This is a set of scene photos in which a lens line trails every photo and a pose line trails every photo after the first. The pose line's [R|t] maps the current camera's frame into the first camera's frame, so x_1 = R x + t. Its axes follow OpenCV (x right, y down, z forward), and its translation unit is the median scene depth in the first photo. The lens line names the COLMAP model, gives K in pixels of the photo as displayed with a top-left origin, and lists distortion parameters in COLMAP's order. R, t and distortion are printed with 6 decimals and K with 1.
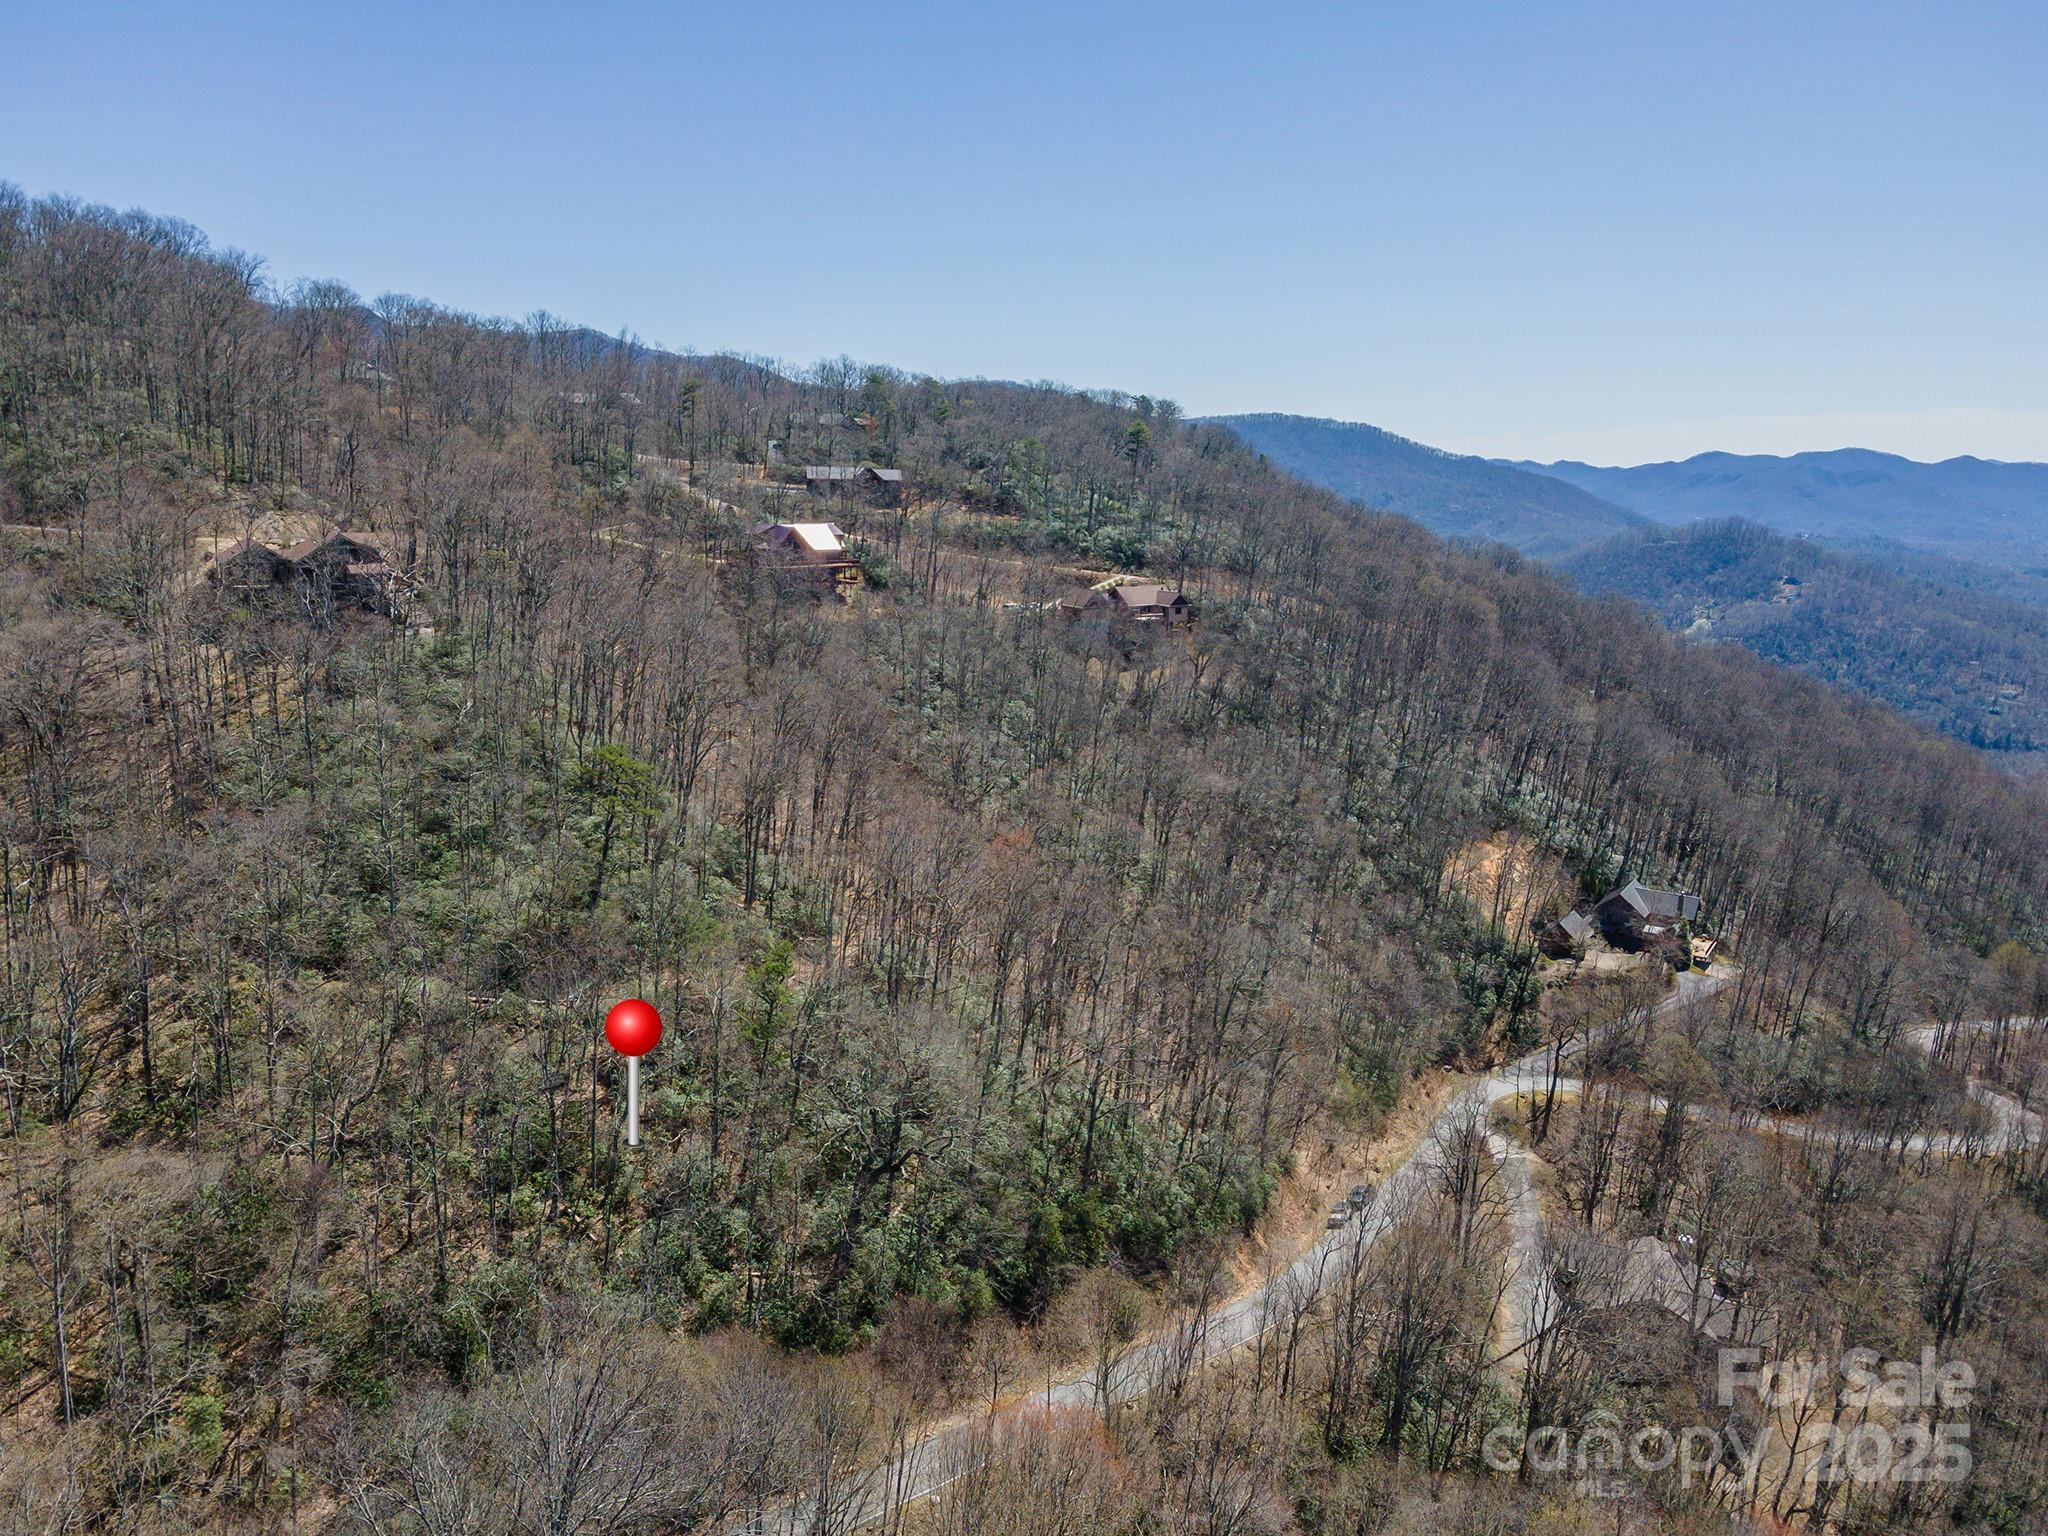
lens RADIAL K [[1486.7, 0, 1016.0], [0, 1486.7, 758.6], [0, 0, 1]] dist [0.046624, 0.017665]
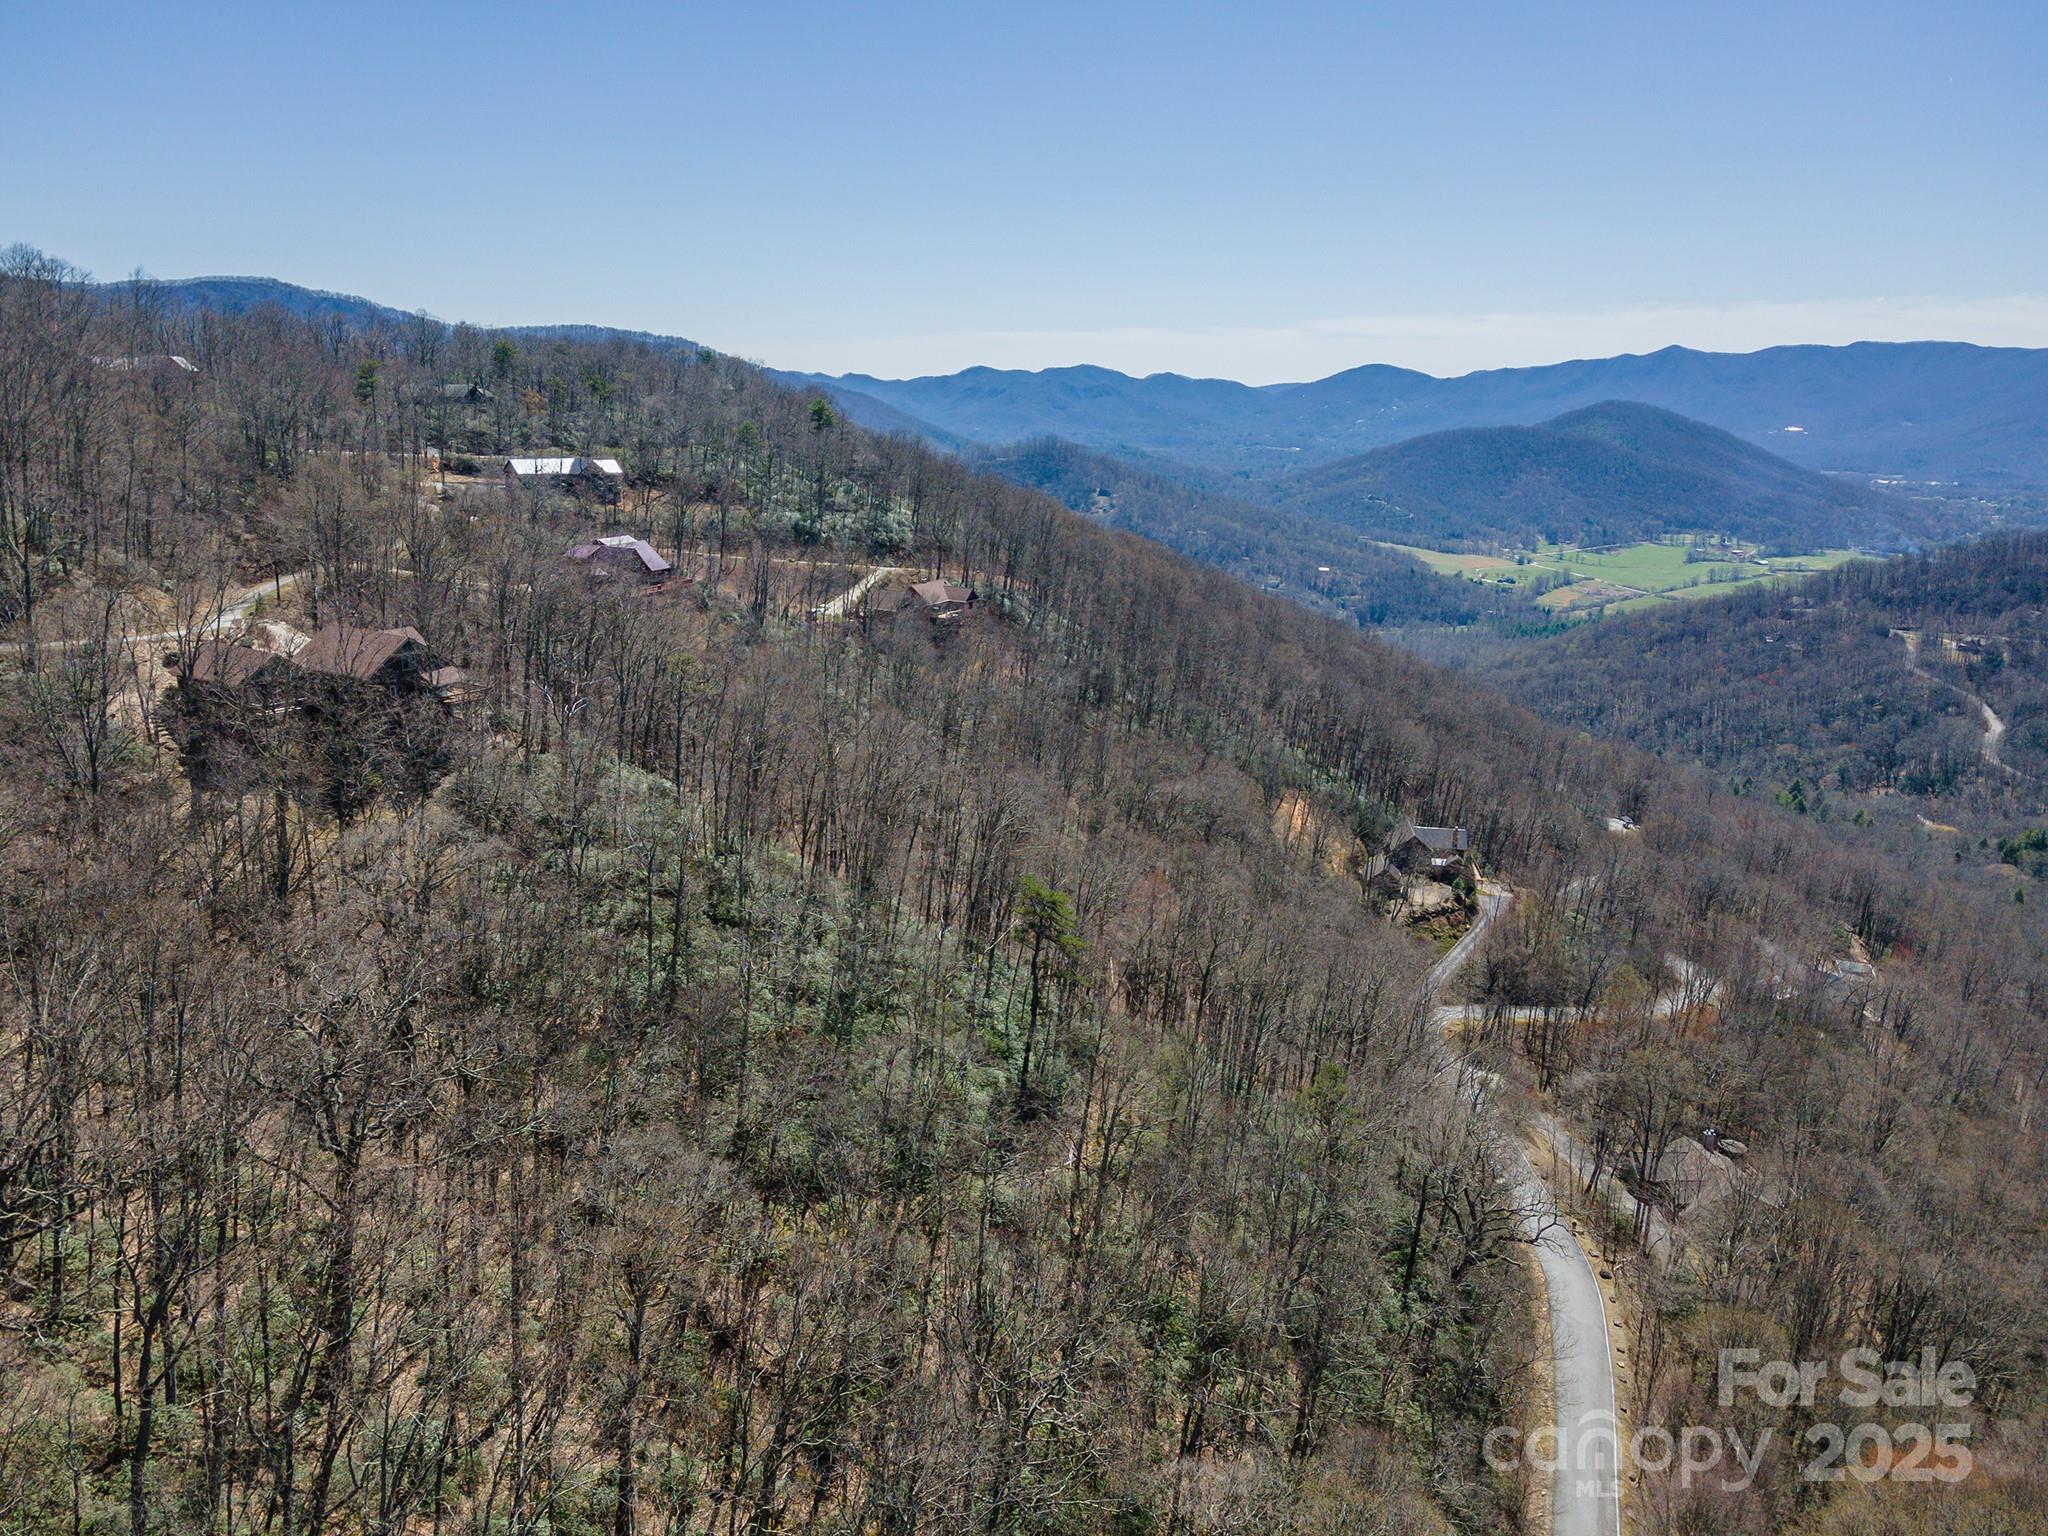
lens RADIAL K [[1486.7, 0, 1013.6], [0, 1486.7, 754.2], [0, 0, 1]] dist [0.046624, 0.017665]
pose [[0.897504, -0.108977, 0.427330, -0.275384], [0.085230, 0.993581, 0.074375, -0.064135], [-0.432692, -0.030330, 0.901031, 0.068496]]
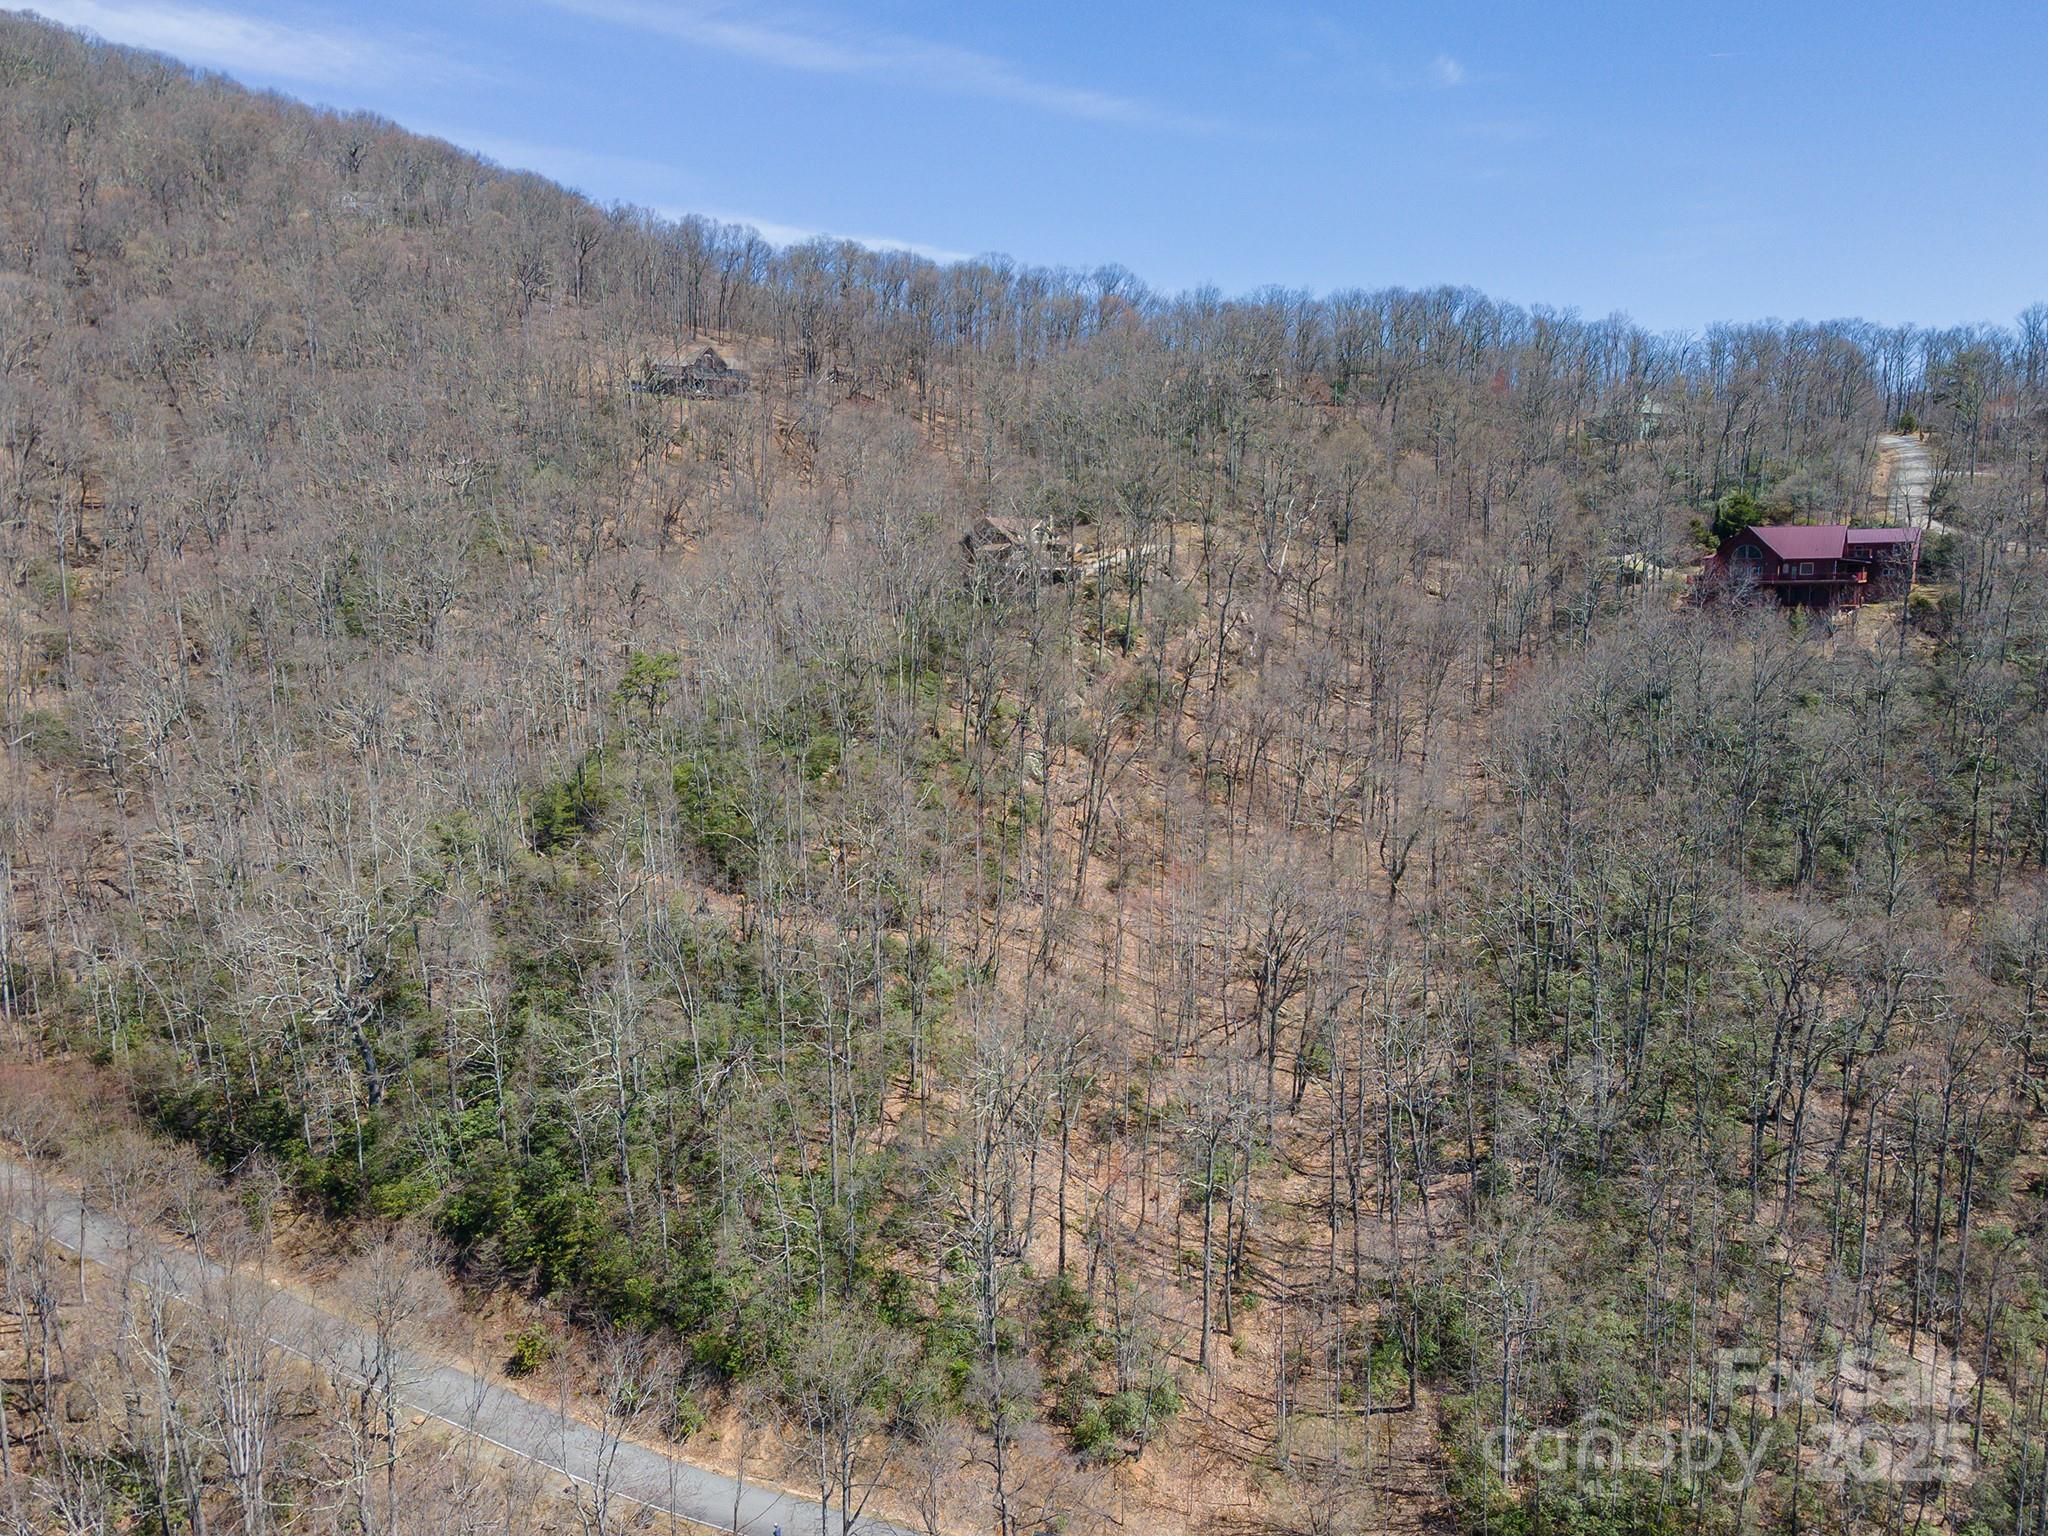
lens RADIAL K [[1550.2, 0, 1058.7], [0, 1550.2, 803.4], [0, 0, 1]] dist [0.048288, 0.008307]
pose [[0.322347, 0.111348, -0.940050, 0.369011], [-0.179596, 0.982215, 0.054758, -0.005817], [0.929428, 0.151179, 0.336612, 0.370590]]
